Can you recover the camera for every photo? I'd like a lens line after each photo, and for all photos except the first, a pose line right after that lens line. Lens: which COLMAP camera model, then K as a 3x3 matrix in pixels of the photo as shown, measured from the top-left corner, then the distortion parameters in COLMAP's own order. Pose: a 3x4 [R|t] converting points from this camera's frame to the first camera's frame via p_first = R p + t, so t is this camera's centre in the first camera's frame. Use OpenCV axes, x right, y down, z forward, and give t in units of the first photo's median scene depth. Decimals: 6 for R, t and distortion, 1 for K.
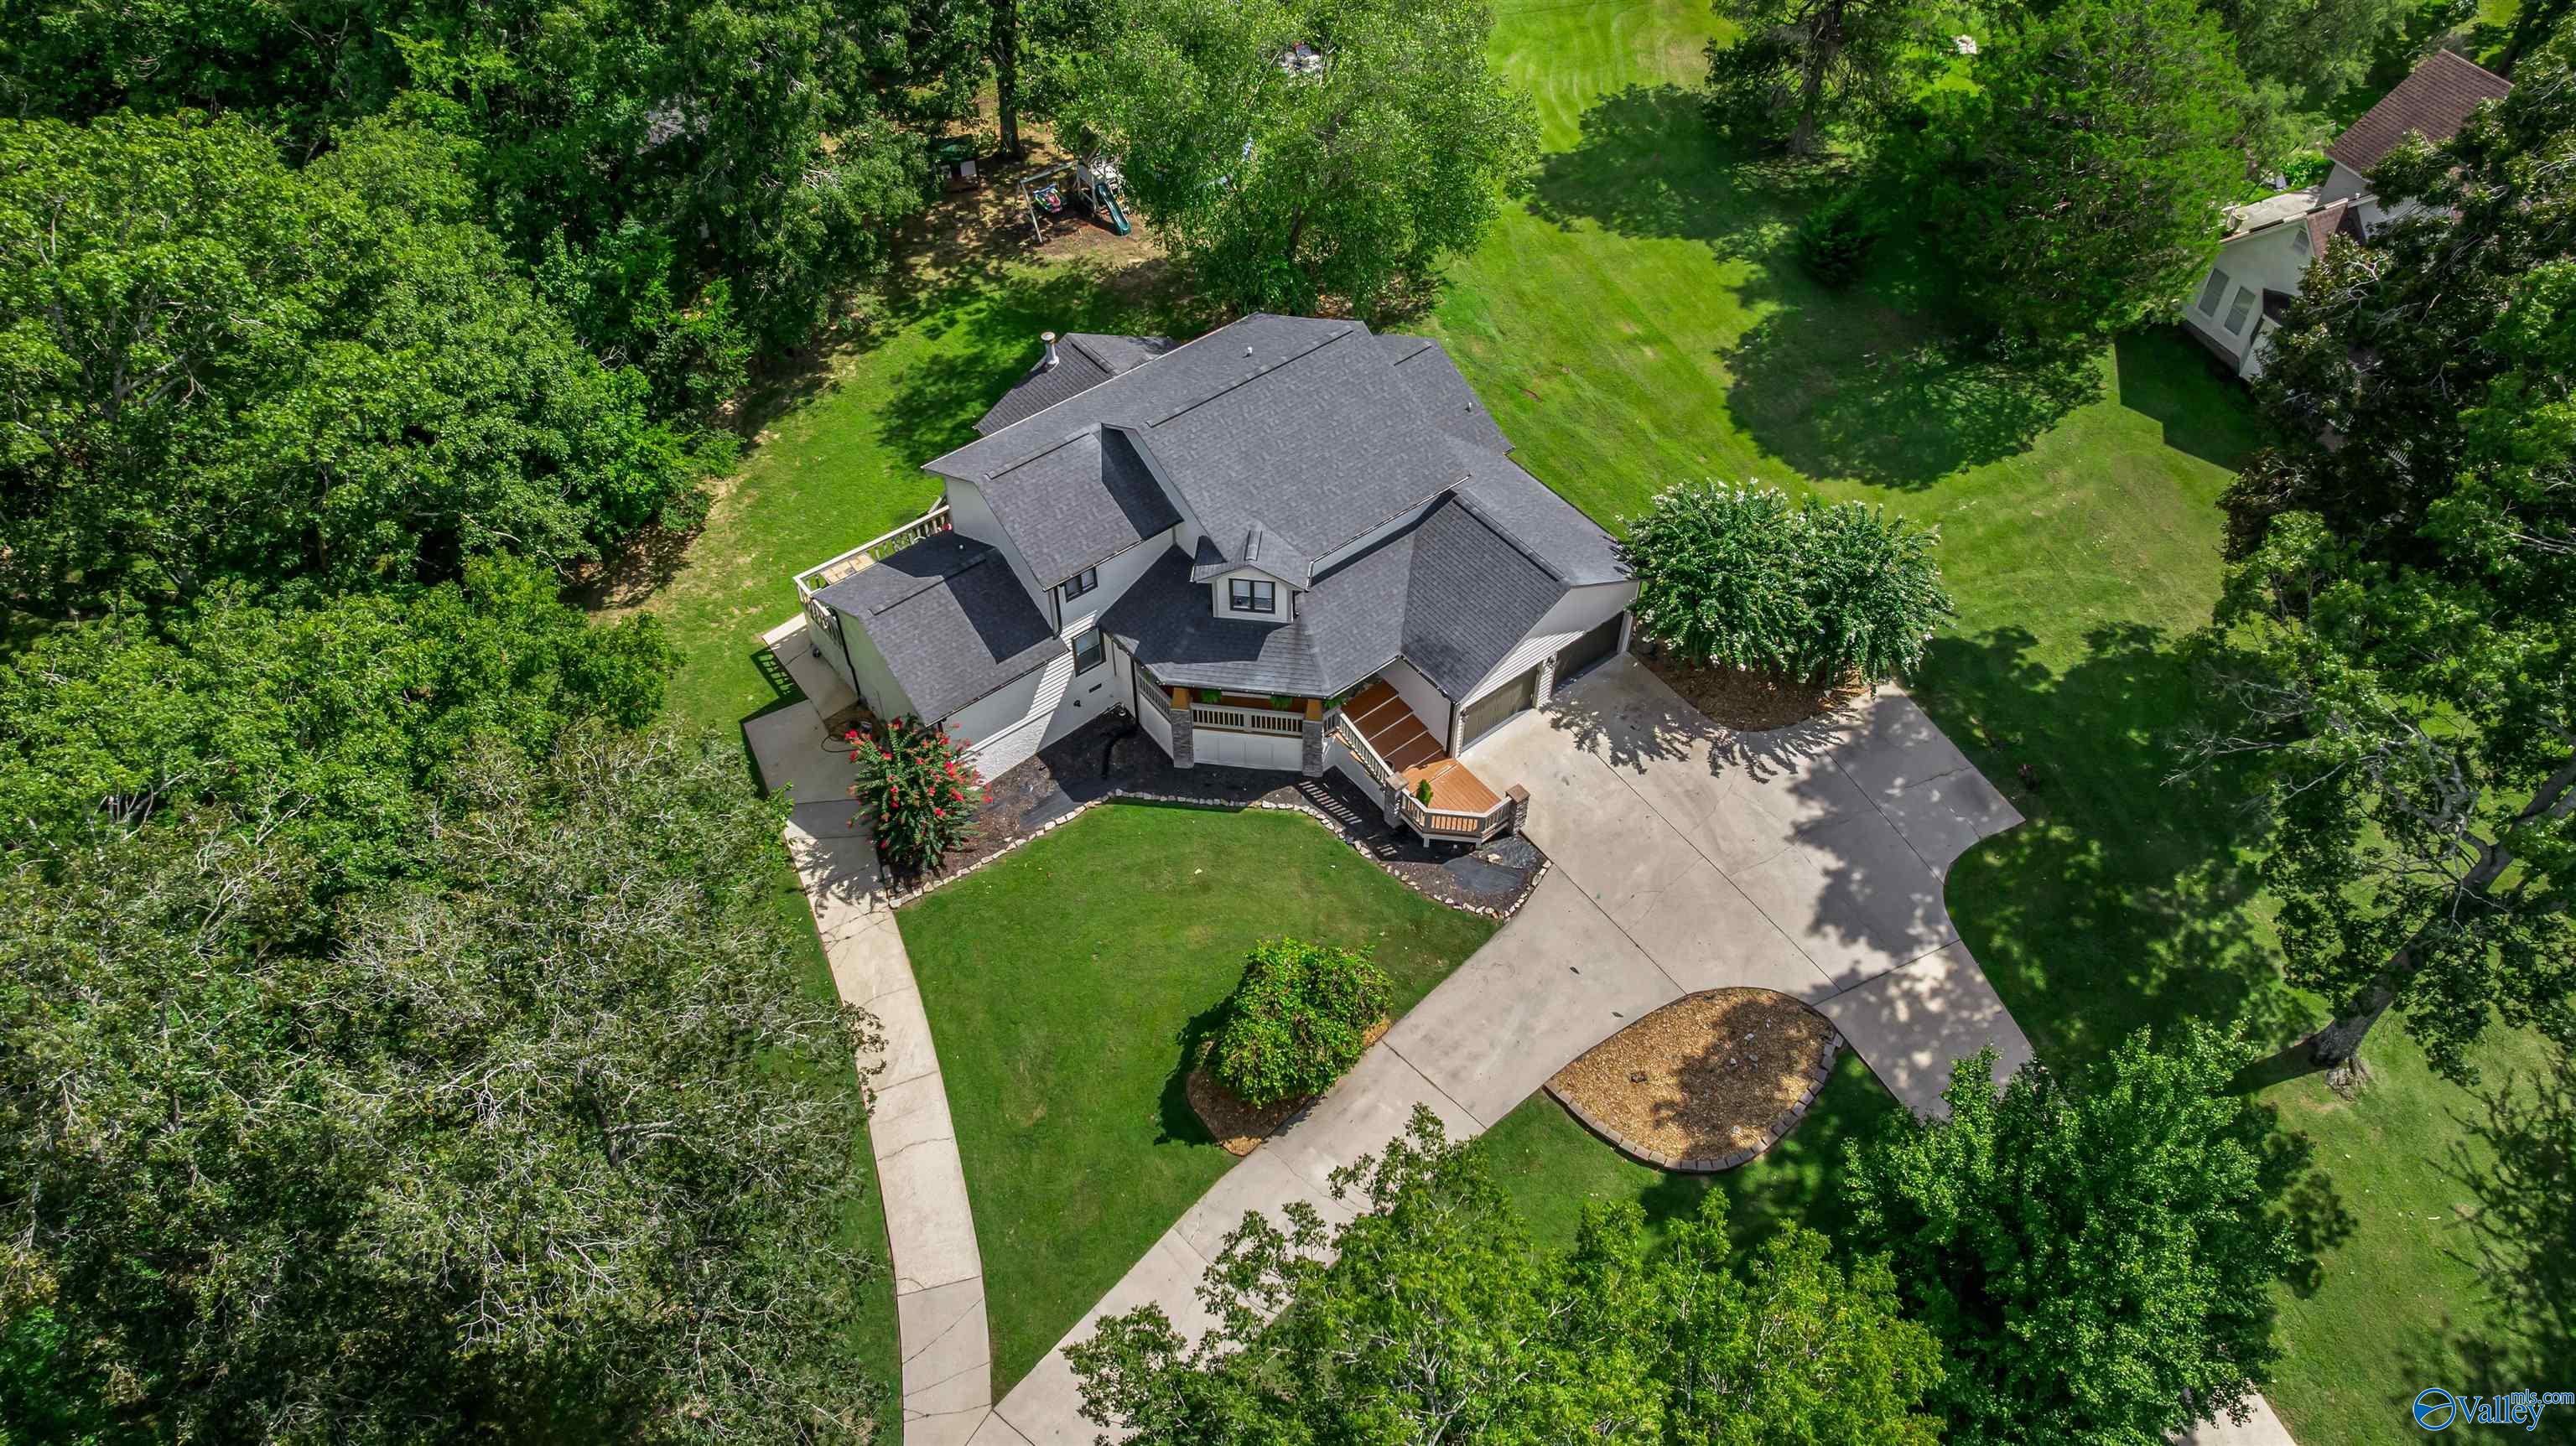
lens RADIAL K [[1847.6, 0, 1281.1], [0, 1847.6, 712.0], [0, 0, 1]] dist [0.005865, -0.037882]
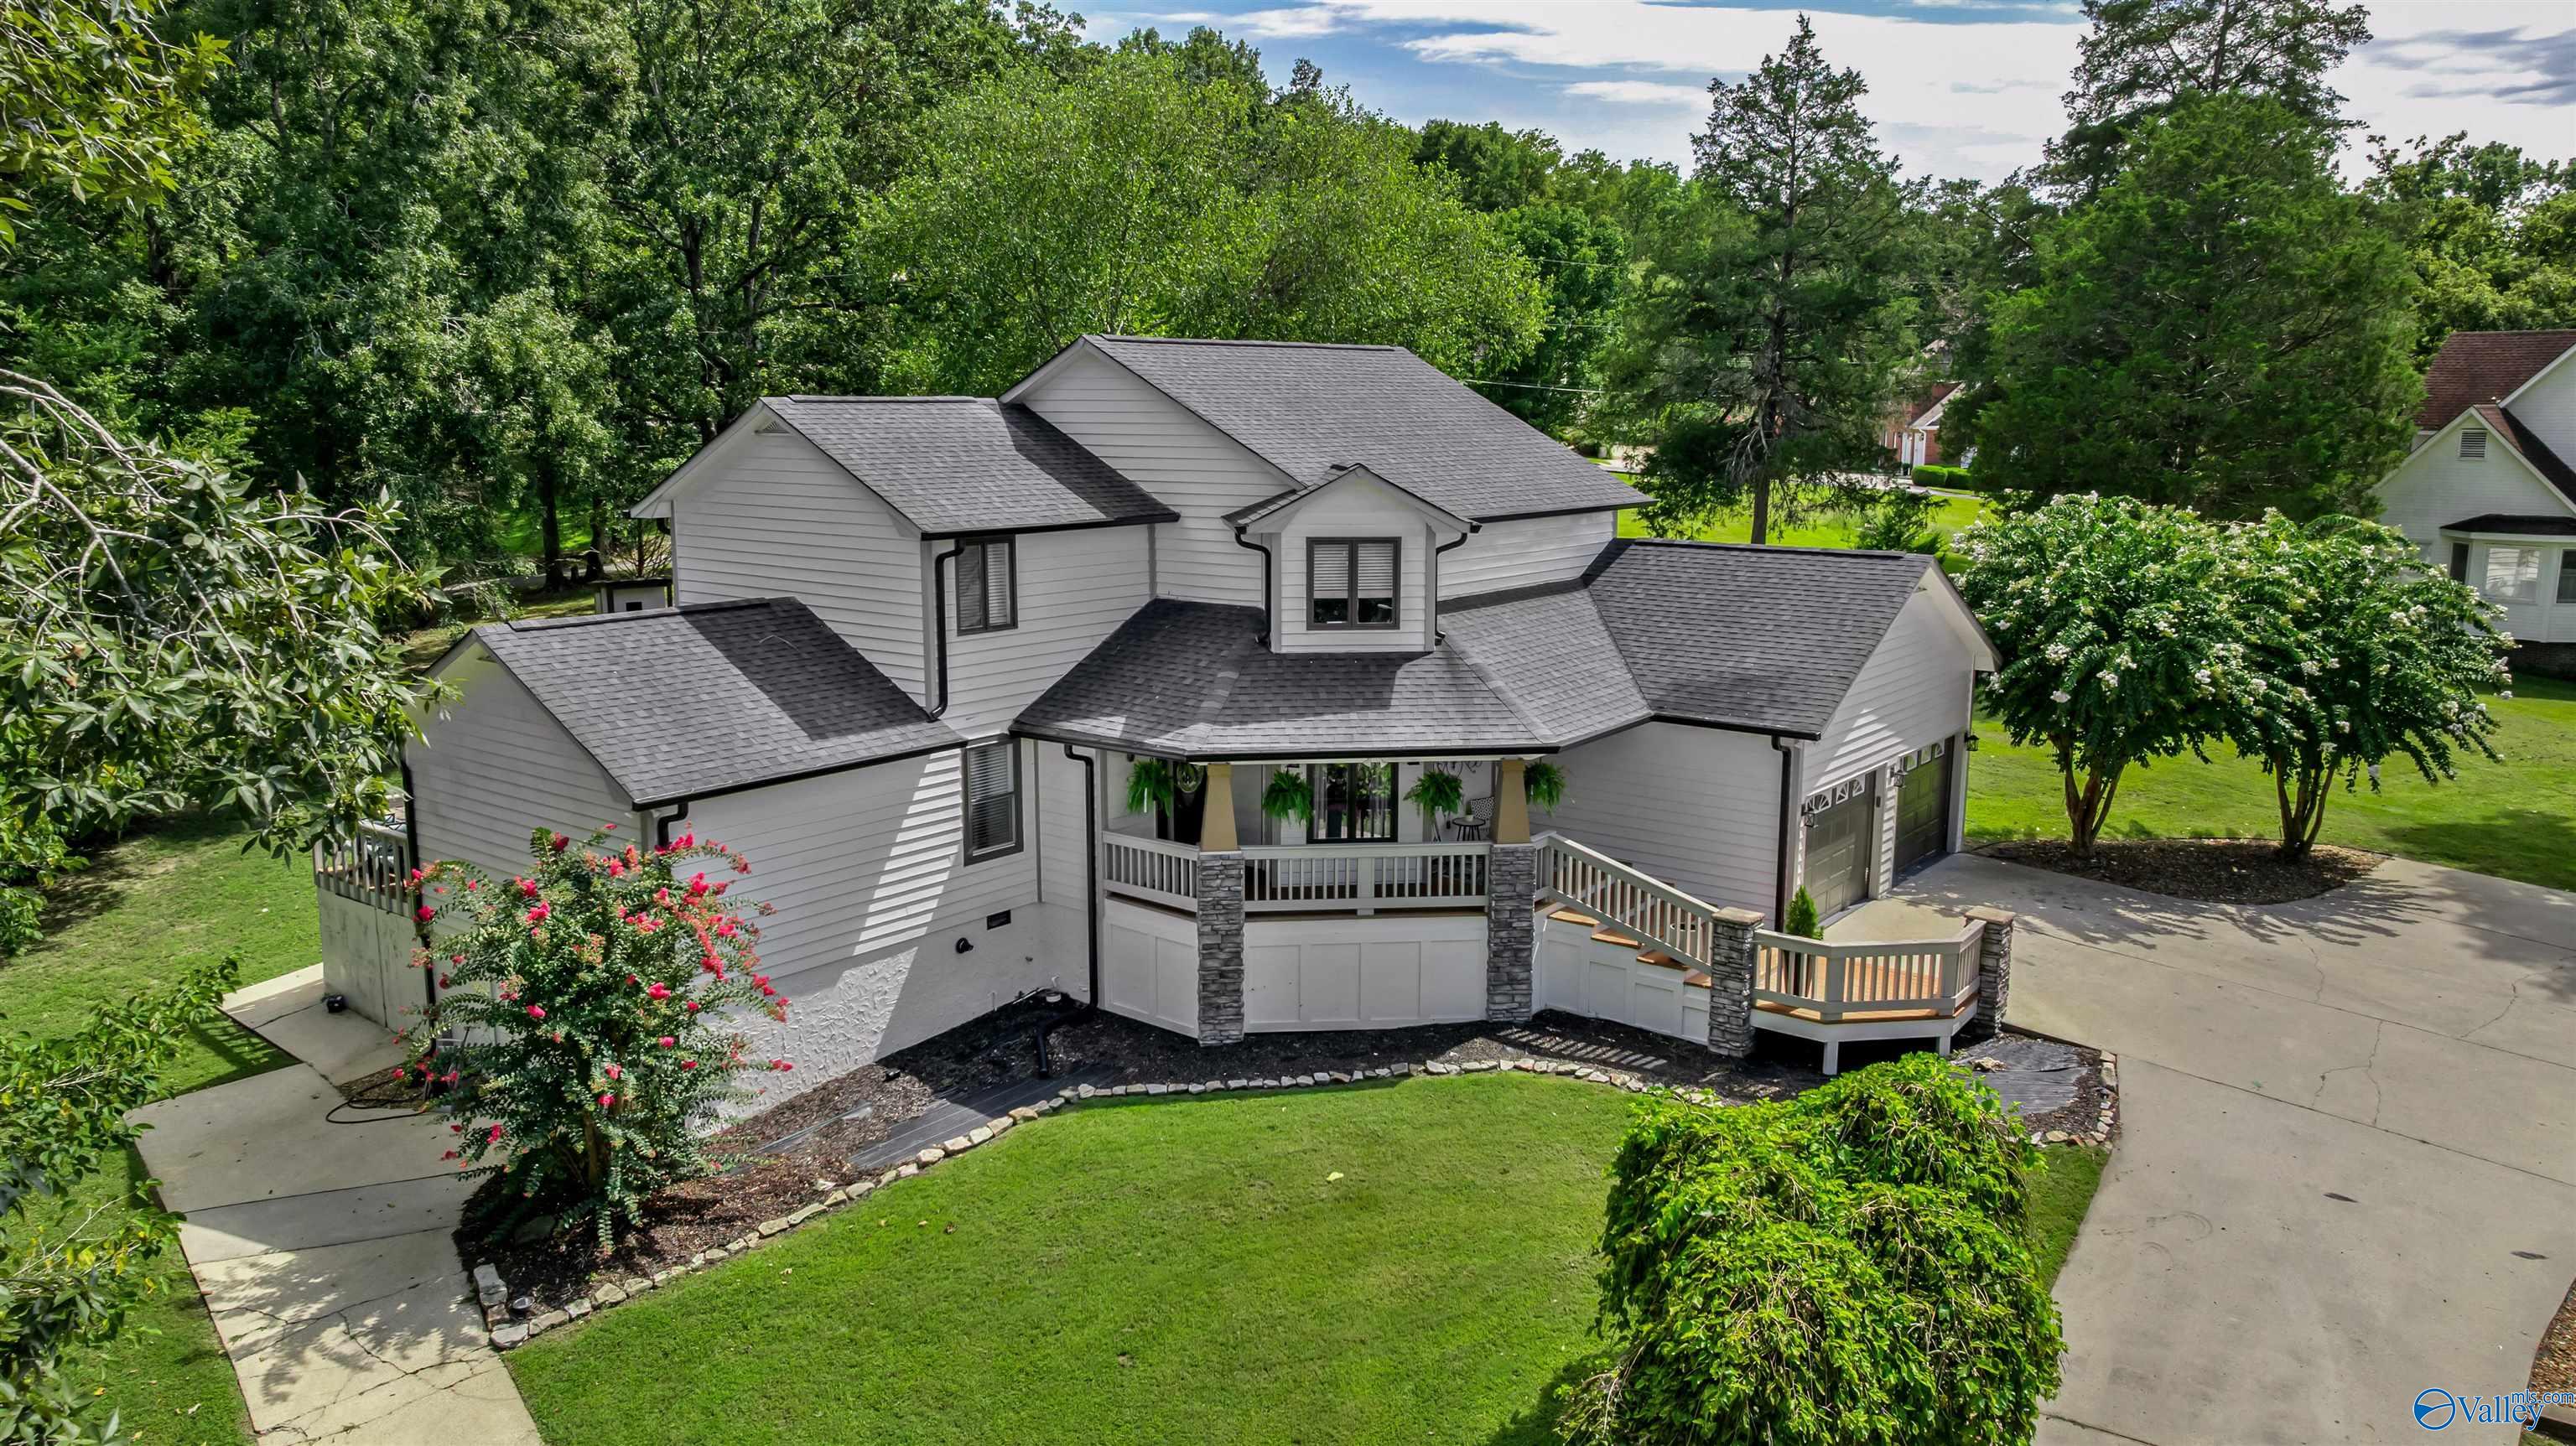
lens RADIAL K [[1820.7, 0, 1288.0], [0, 1820.7, 723.0], [0, 0, 1]] dist [-0.031060, -0.002144]
pose [[0.968263, -0.021464, 0.249010, -0.147373], [0.171128, 0.783071, -0.597926, 0.238673], [-0.182158, 0.621562, 0.761891, 0.634163]]
